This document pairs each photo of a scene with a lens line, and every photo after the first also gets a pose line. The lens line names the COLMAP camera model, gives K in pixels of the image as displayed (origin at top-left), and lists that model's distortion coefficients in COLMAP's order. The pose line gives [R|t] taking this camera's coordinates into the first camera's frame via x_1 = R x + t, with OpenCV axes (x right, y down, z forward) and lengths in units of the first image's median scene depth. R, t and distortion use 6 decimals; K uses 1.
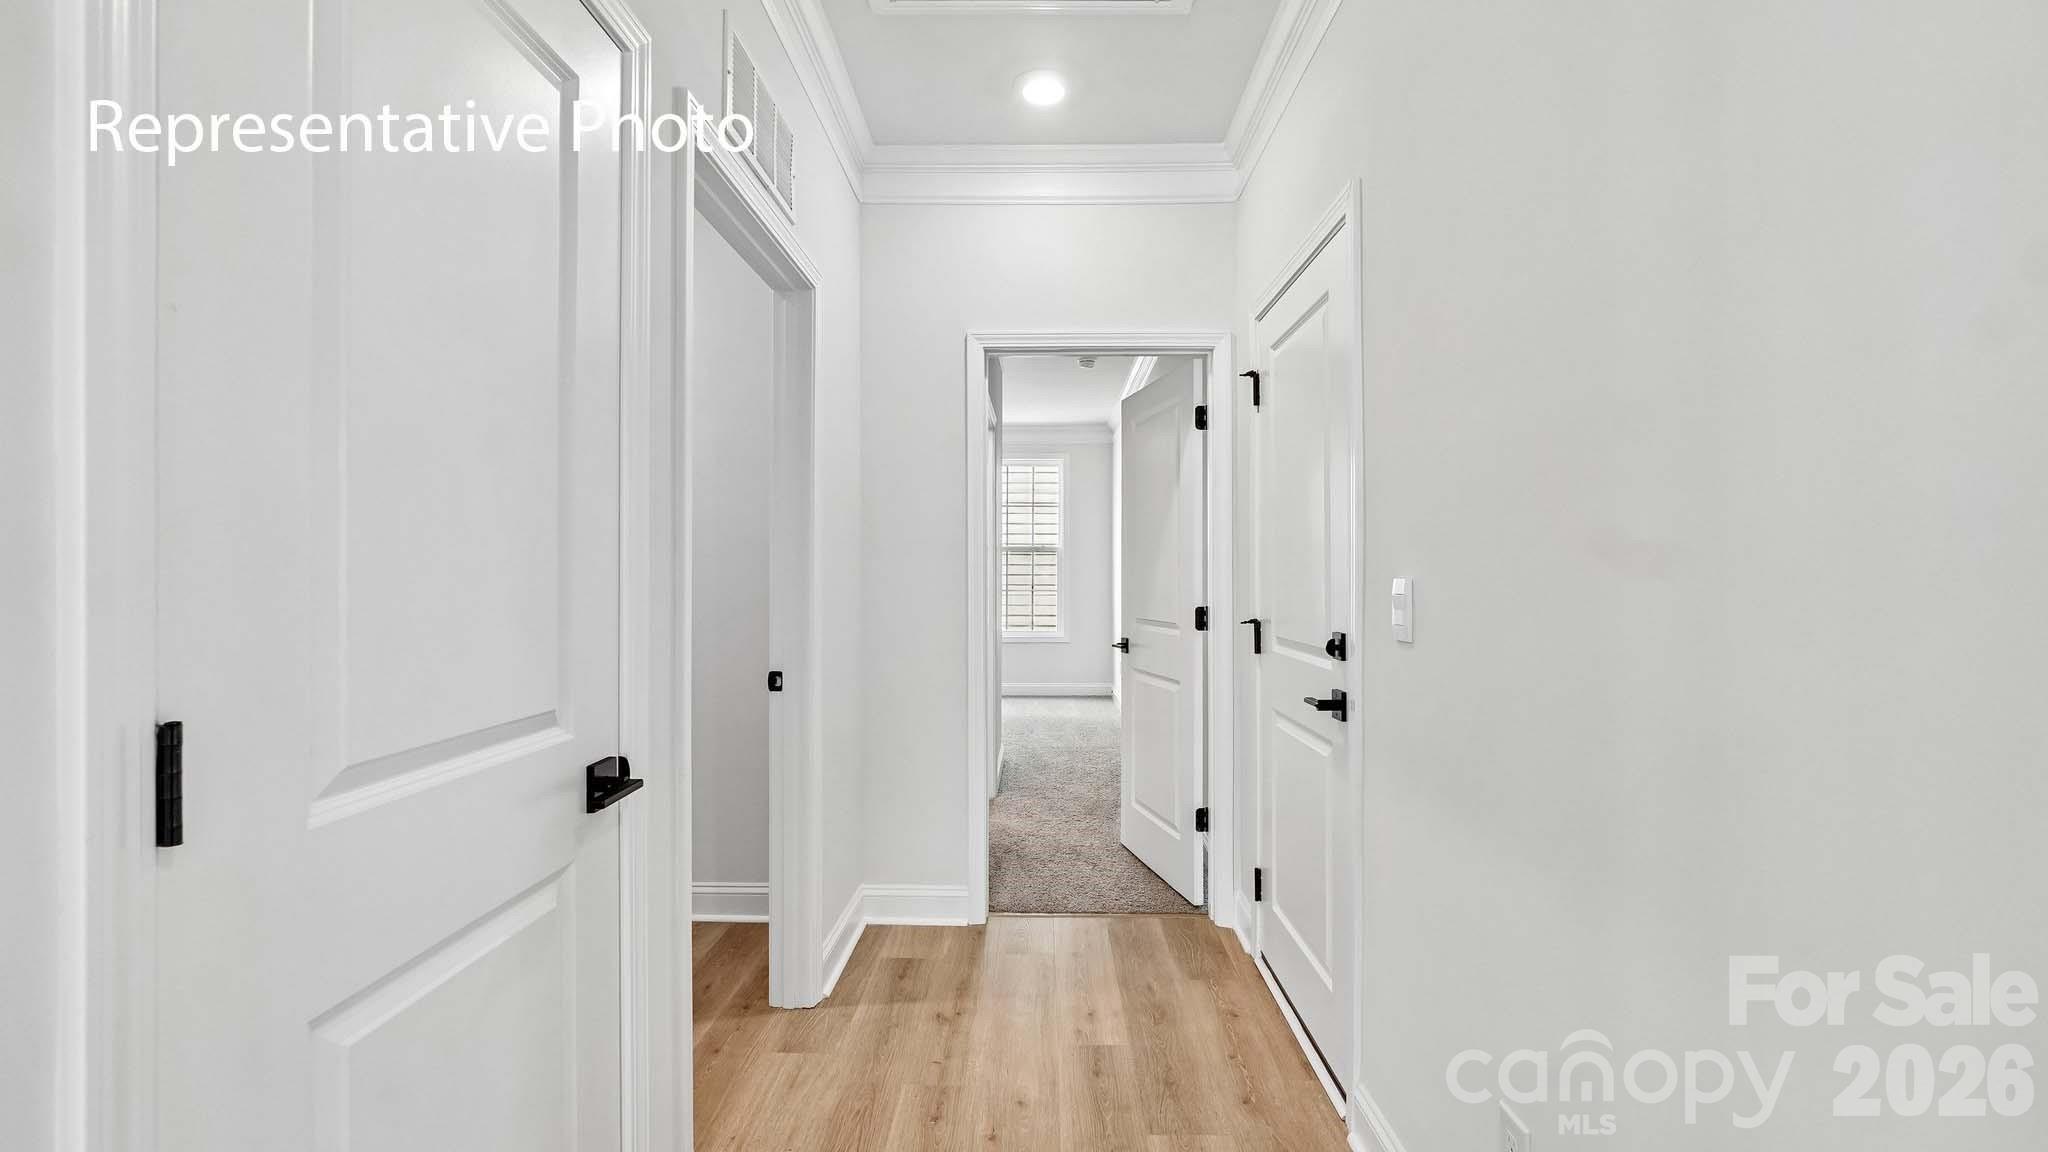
lens RADIAL K [[875.3, 0, 1024.0], [0, 875.3, 576.0], [0, 0, 1]] dist [-0.000461, 0.000086]
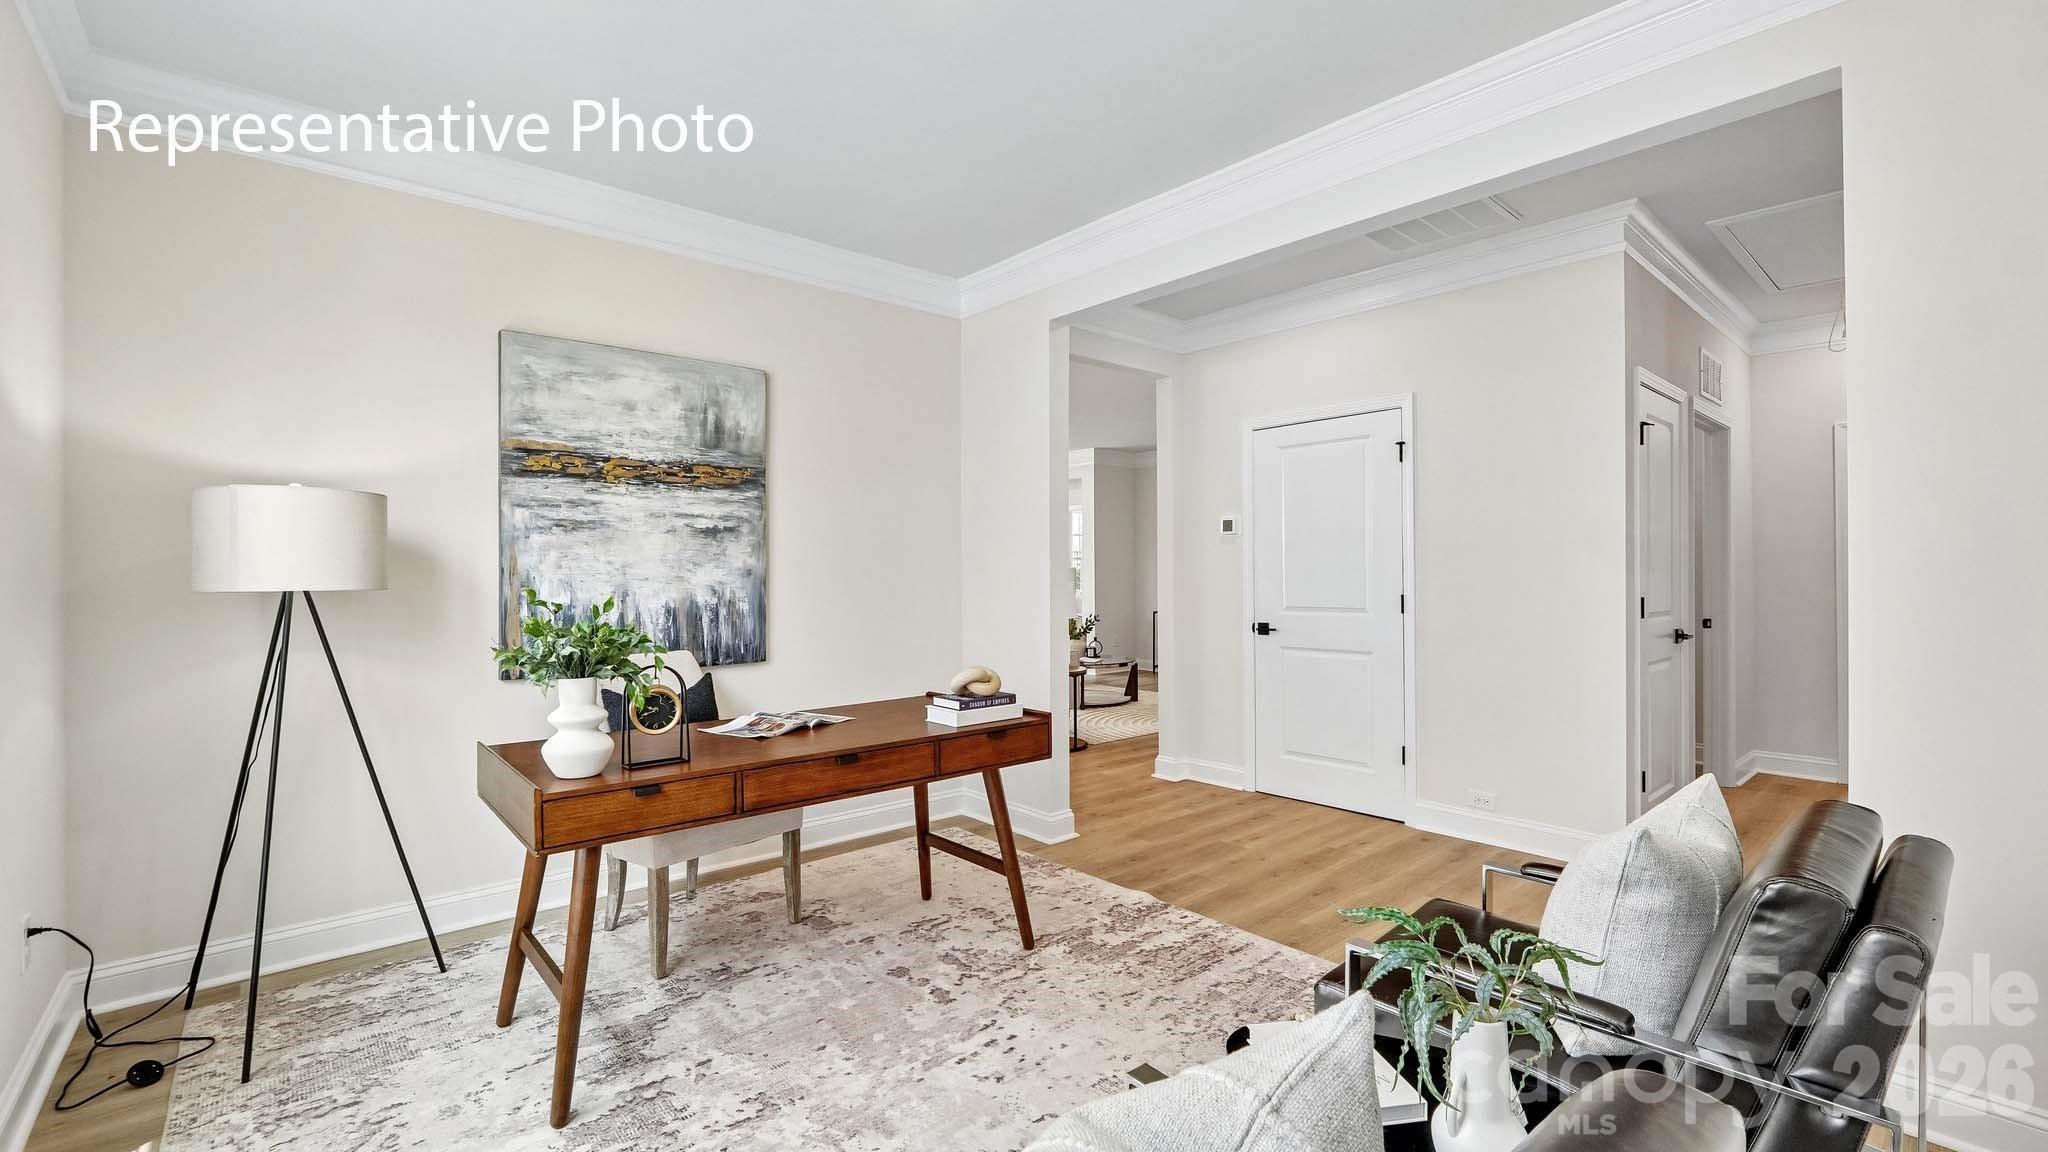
lens RADIAL K [[866.2, 0, 1024.0], [0, 866.2, 576.0], [0, 0, 1]] dist [-0.000031, -0.000004]
pose [[0.675568, -0.005294, -0.737278, 0.131390], [0.006122, 0.999980, -0.001570, 0.001244], [0.737272, -0.003453, 0.675587, -1.546693]]
